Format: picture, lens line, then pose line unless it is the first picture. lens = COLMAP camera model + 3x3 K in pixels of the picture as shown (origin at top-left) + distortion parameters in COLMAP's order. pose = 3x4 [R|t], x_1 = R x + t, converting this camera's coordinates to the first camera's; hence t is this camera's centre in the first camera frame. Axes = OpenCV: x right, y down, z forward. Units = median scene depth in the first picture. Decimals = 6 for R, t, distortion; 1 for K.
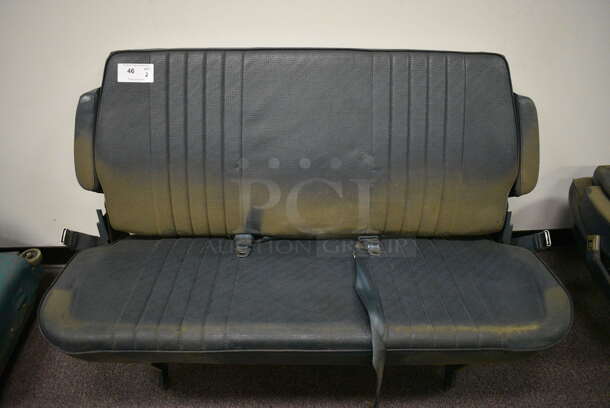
lens RADIAL K [[477.3, 0, 305.0], [0, 477.3, 204.0], [0, 0, 1]] dist [-0.085501, 0.001498]
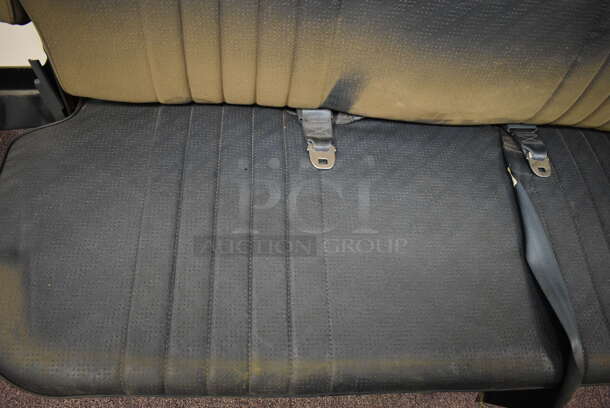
lens RADIAL K [[472.6, 0, 317.4], [0, 472.6, 202.6], [0, 0, 1]] dist [-0.071082, 0.007229]
pose [[0.993812, 0.035906, 0.105110, -0.196840], [-0.090129, 0.813753, 0.574180, -0.175862], [-0.064917, -0.580100, 0.811954, 0.533879]]
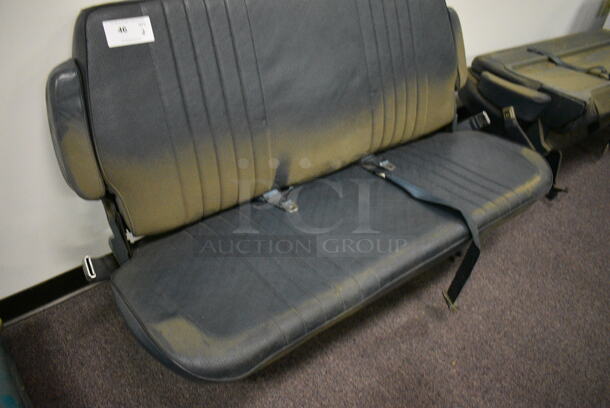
lens RADIAL K [[472.6, 0, 317.4], [0, 472.6, 202.6], [0, 0, 1]] dist [-0.071082, 0.007229]
pose [[0.795094, -0.326878, 0.510858, -0.580637], [0.264751, 0.944898, 0.192548, -0.076589], [-0.545648, -0.017844, 0.837824, 0.185193]]
